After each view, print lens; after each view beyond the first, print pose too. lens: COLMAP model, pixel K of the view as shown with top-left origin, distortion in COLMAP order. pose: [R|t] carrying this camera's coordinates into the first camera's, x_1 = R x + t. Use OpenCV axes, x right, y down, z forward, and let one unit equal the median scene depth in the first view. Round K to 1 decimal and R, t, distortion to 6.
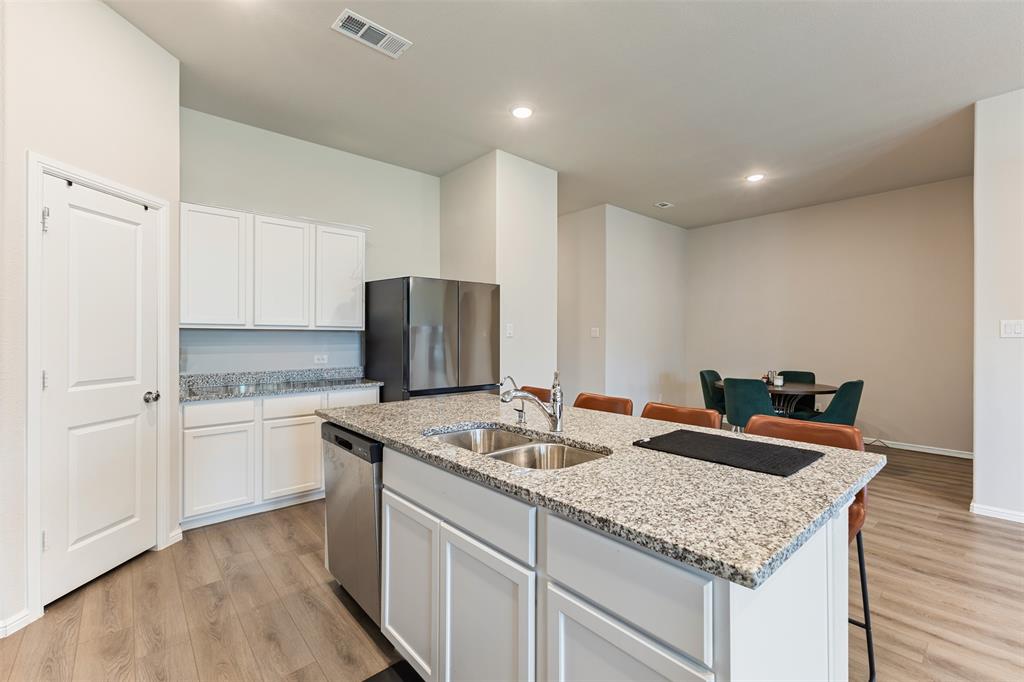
lens RADIAL K [[447.0, 0, 515.6], [0, 447.0, 339.5], [0, 0, 1]] dist [-0.001310, -0.000270]
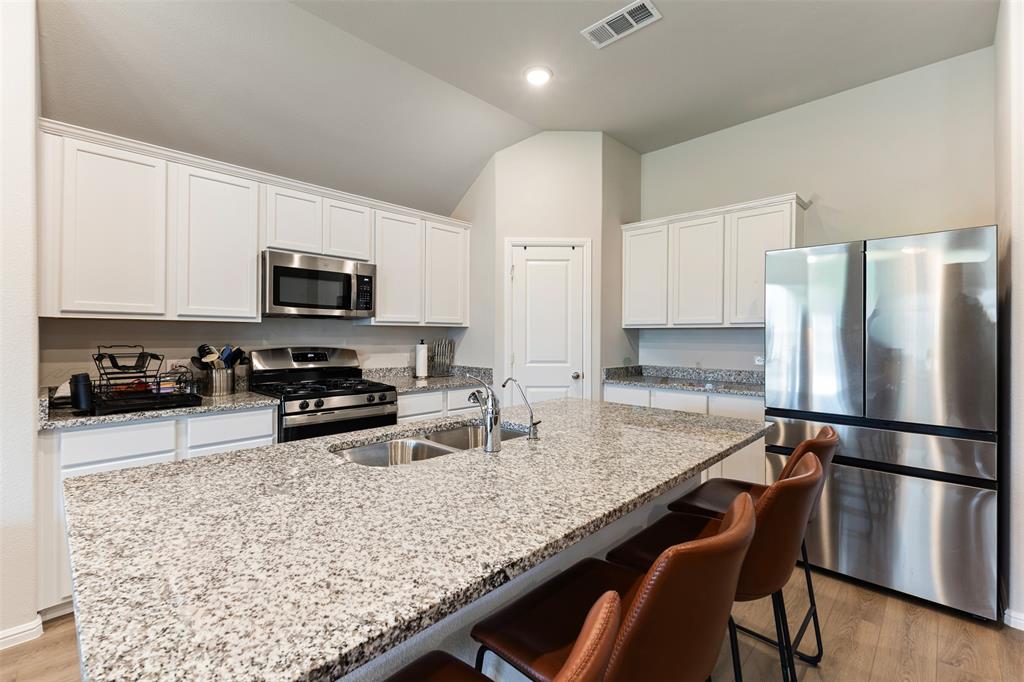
lens RADIAL K [[443.9, 0, 516.7], [0, 443.9, 334.8], [0, 0, 1]] dist [0.000028, -0.000170]
pose [[0.084960, -0.002327, -0.996382, 1.379640], [-0.007371, 0.999968, -0.002964, -0.000568], [0.996357, 0.007596, 0.084940, 1.517562]]
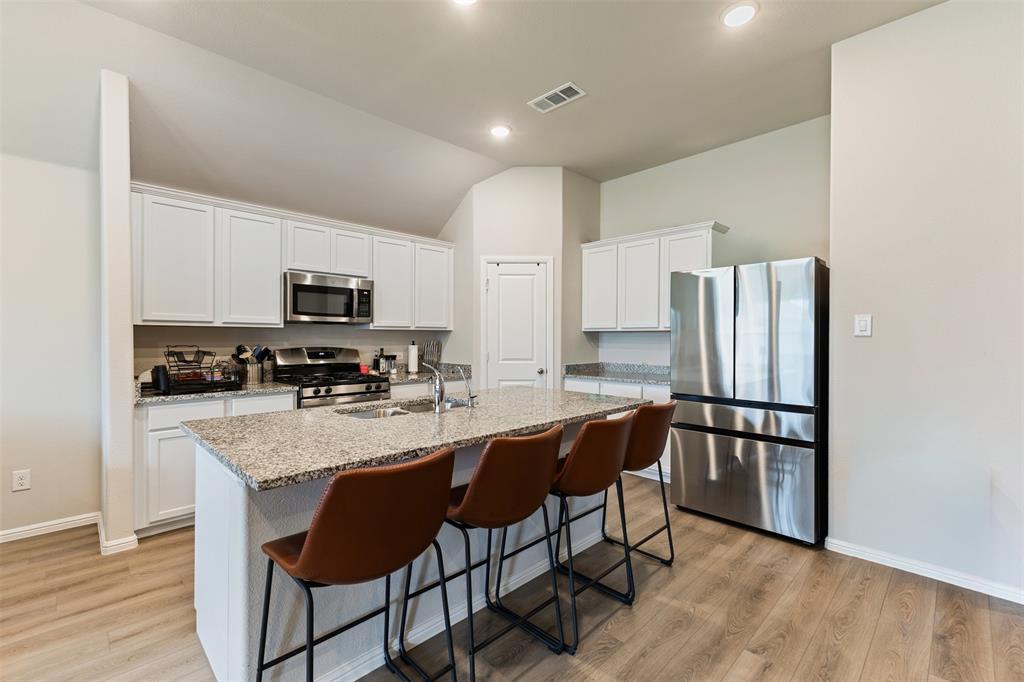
lens RADIAL K [[447.0, 0, 515.6], [0, 447.0, 339.5], [0, 0, 1]] dist [-0.001310, -0.000270]
pose [[0.062117, 0.003935, -0.998061, 2.078569], [-0.006110, 0.999975, 0.003563, -0.003314], [0.998050, 0.005876, 0.062140, 1.764483]]
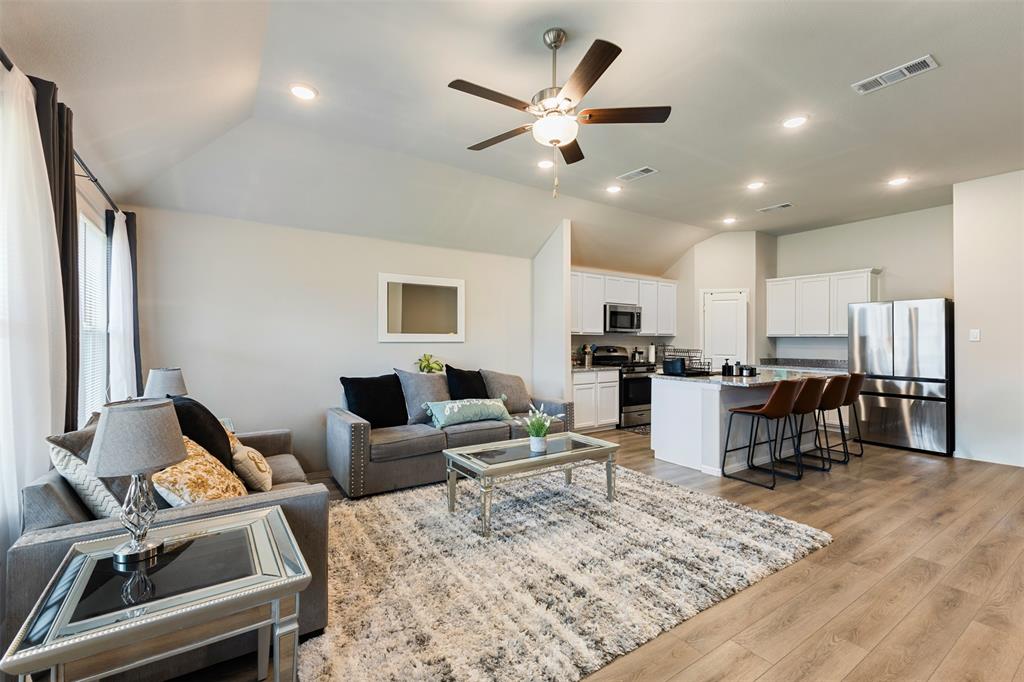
lens RADIAL K [[446.6, 0, 509.9], [0, 446.6, 337.1], [0, 0, 1]] dist [0.000875, 0.000053]
pose [[-0.122331, -0.009399, -0.992445, 4.625080], [-0.010095, 0.999915, -0.008226, 0.023950], [0.992438, 0.009012, -0.122416, -0.161513]]
